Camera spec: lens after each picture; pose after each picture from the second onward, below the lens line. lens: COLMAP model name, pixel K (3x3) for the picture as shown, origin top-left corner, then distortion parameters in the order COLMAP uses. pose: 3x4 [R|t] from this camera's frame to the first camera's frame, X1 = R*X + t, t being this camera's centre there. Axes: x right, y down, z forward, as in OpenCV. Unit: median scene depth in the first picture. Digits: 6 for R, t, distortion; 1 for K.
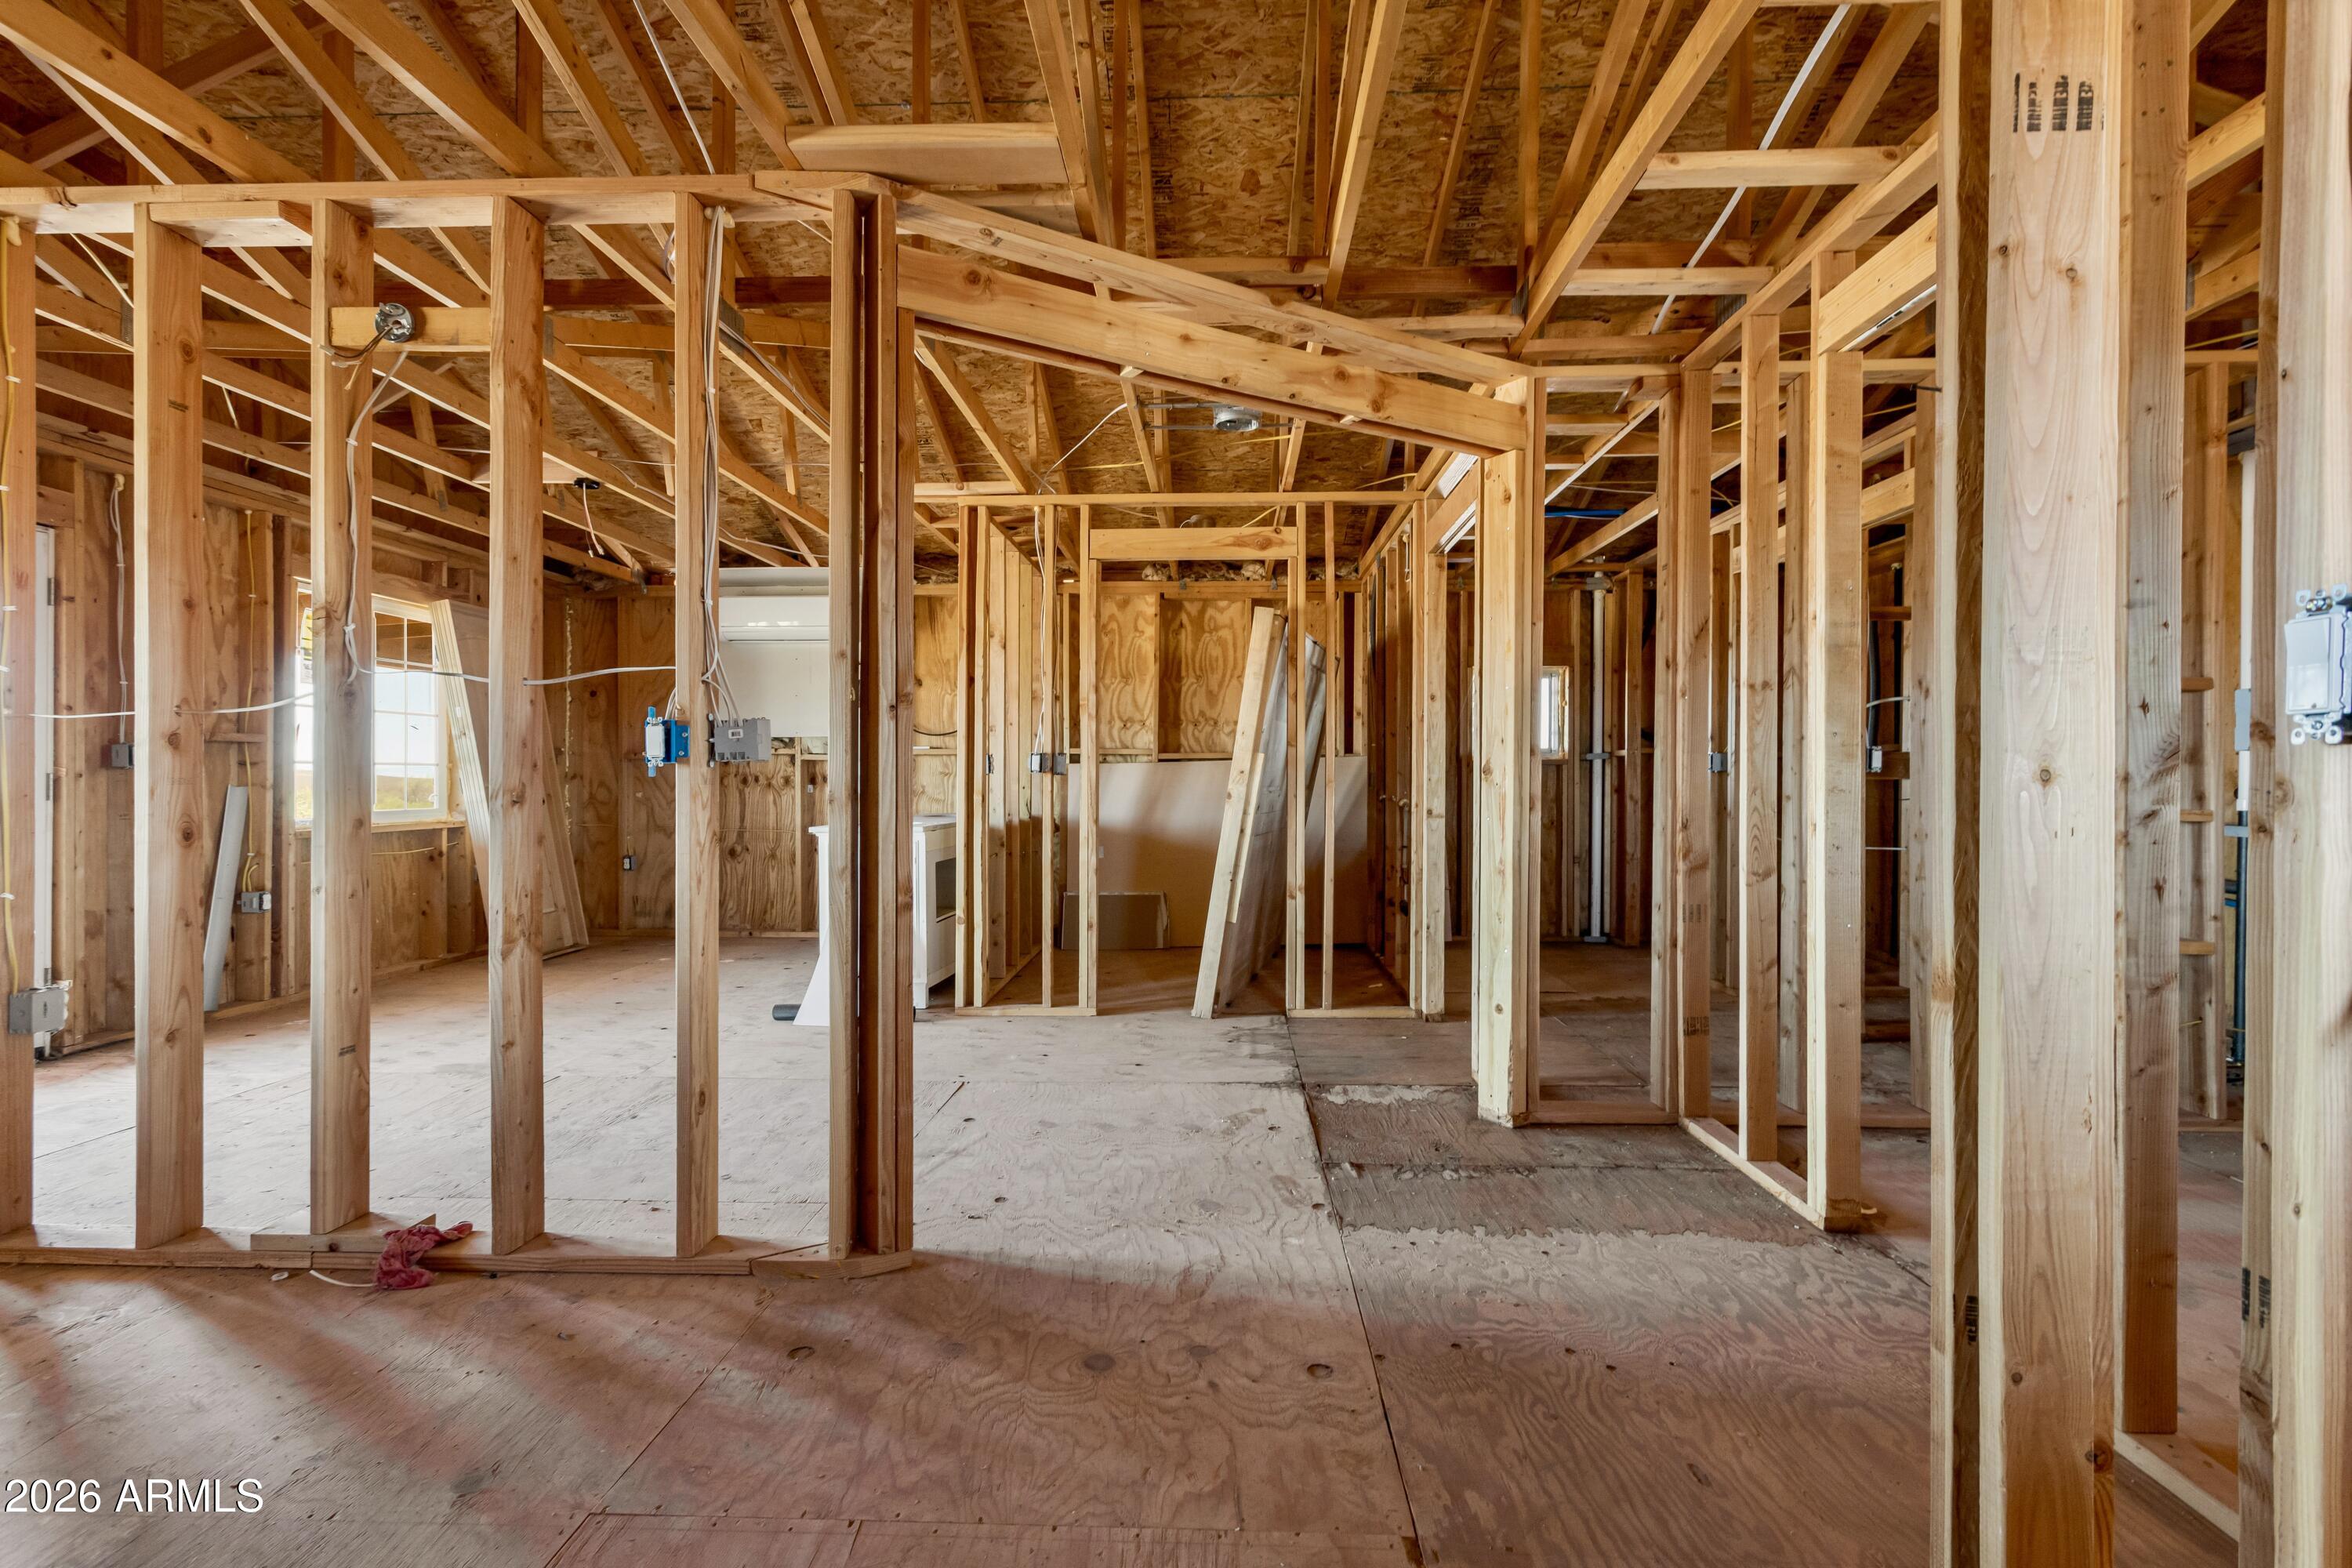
lens RADIAL K [[1161.7, 0, 1176.9], [0, 1161.7, 785.3], [0, 0, 1]] dist [0.000579, 0.000200]
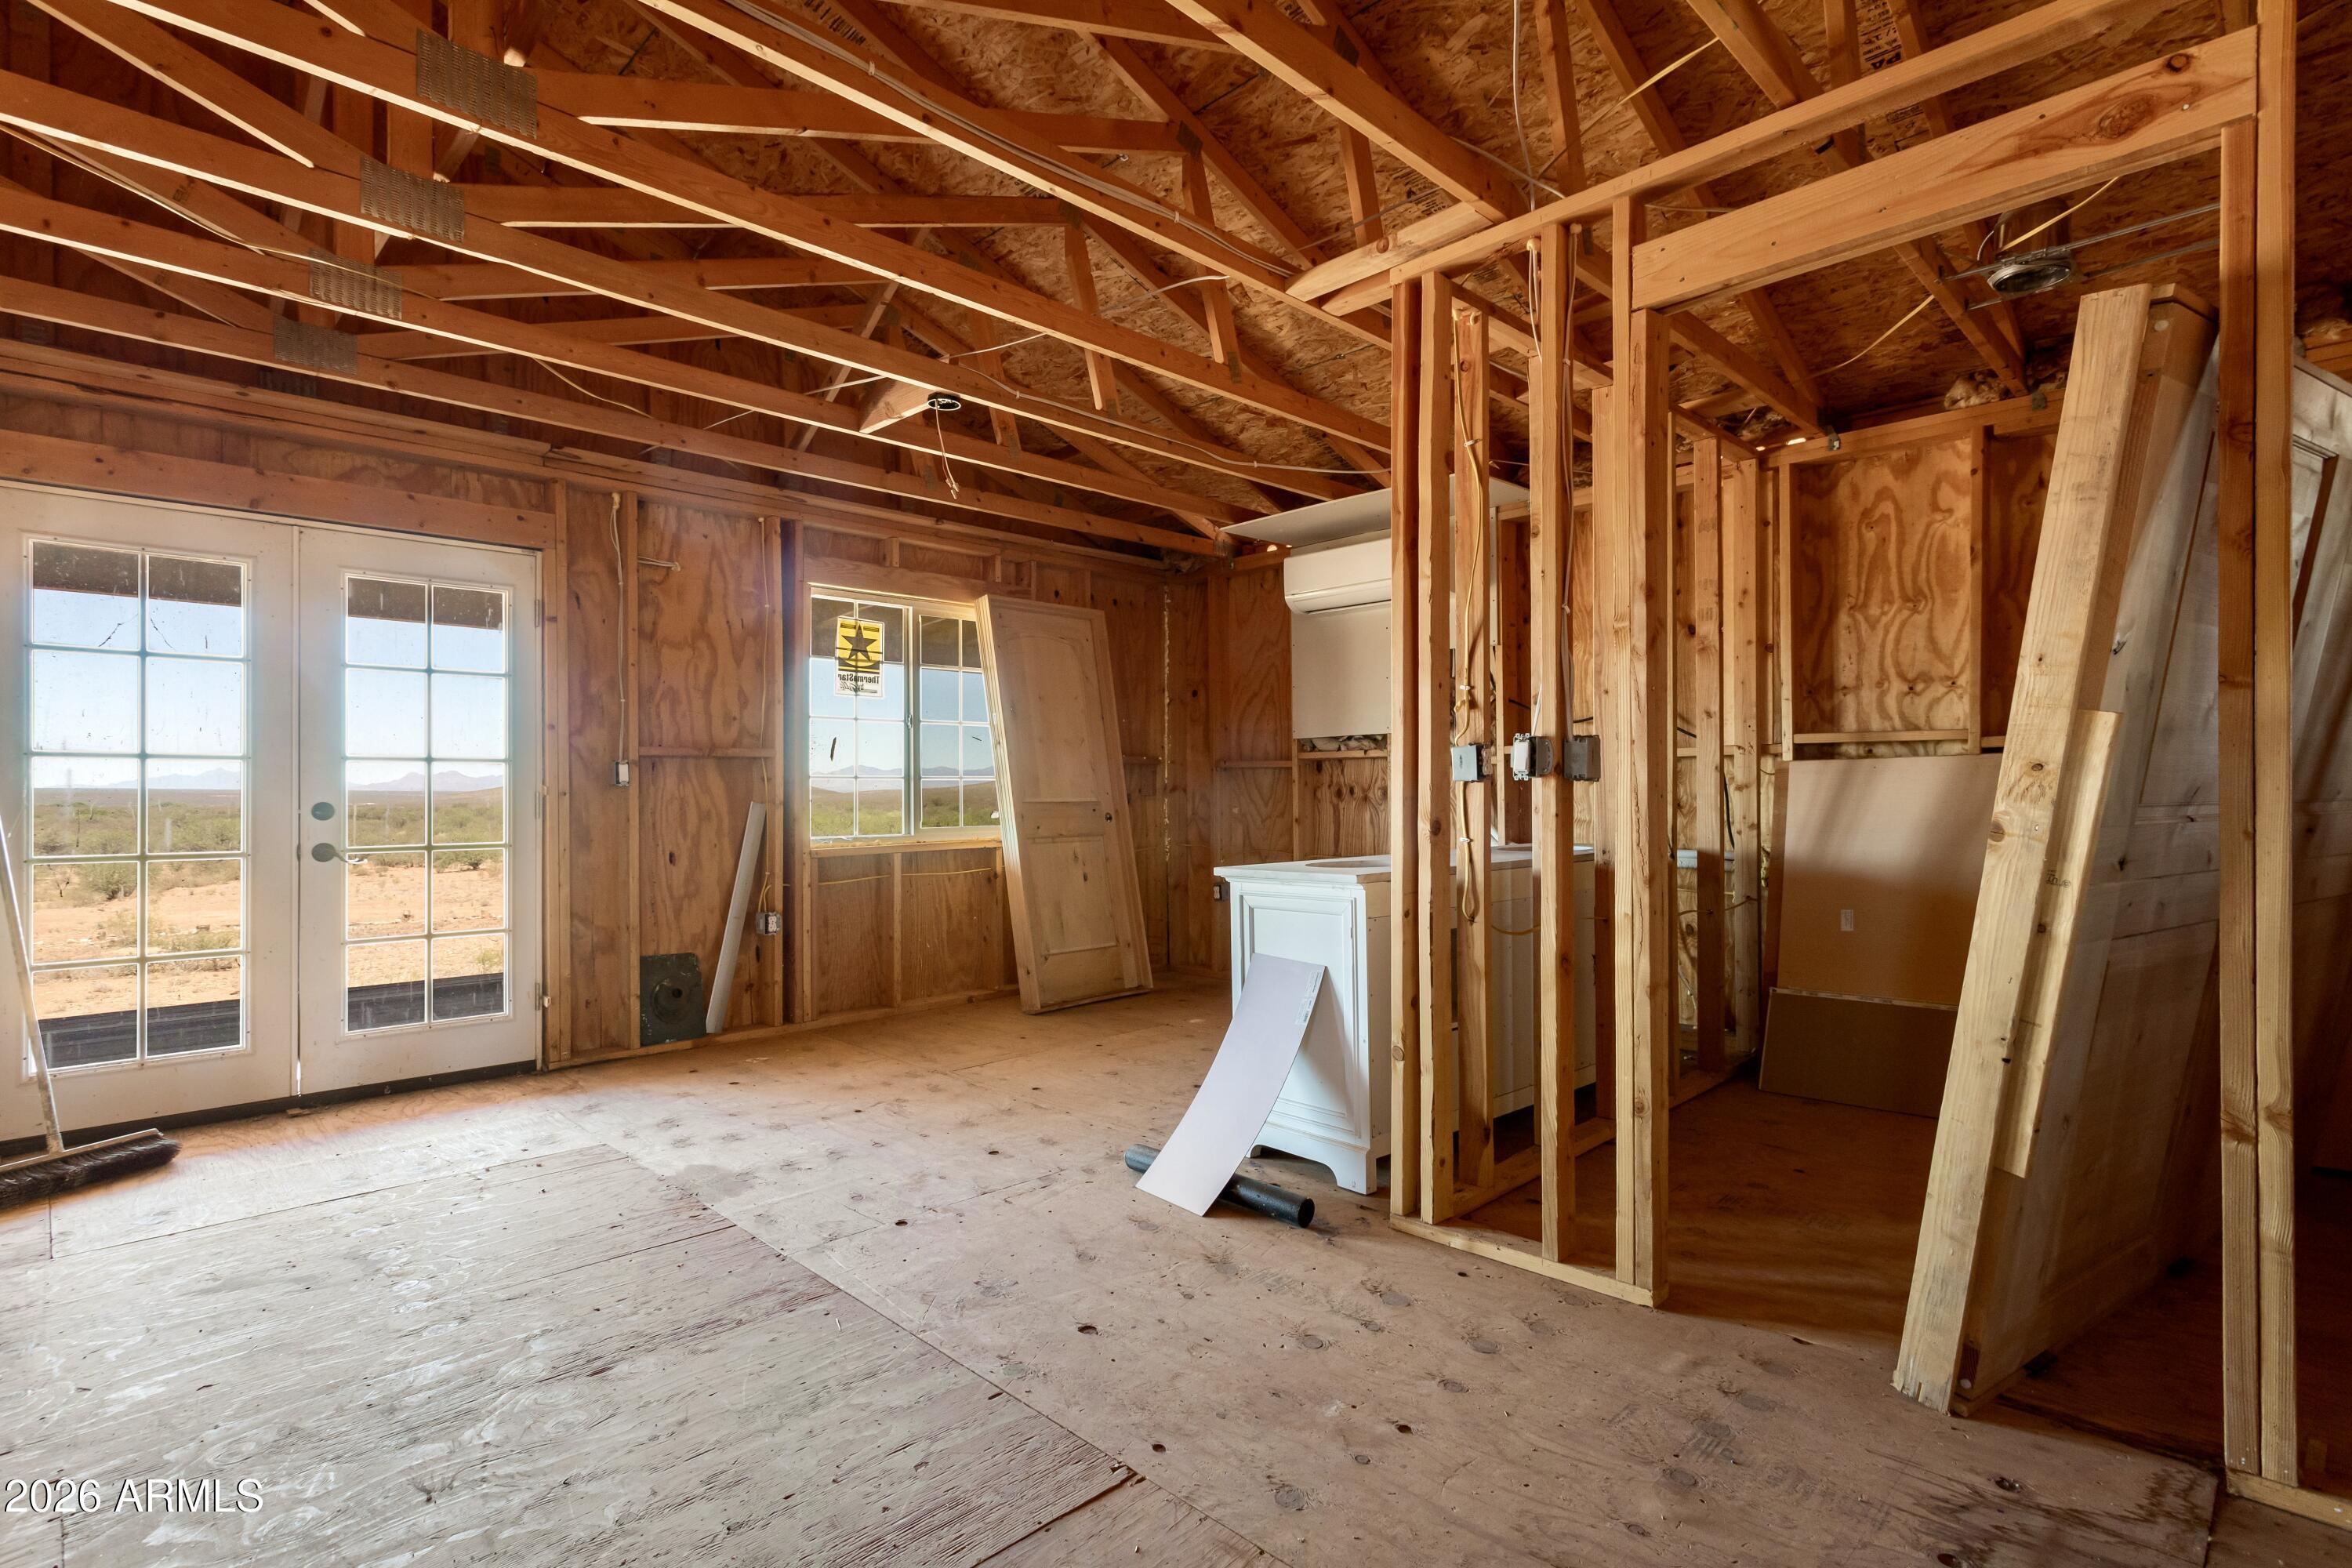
lens RADIAL K [[1140.8, 0, 1174.8], [0, 1140.8, 789.5], [0, 0, 1]] dist [0.004550, 0.000904]
pose [[0.727789, -0.006816, -0.685767, 0.101615], [0.003956, 0.999976, -0.005740, -0.003419], [0.685789, 0.001465, 0.727799, 0.539569]]
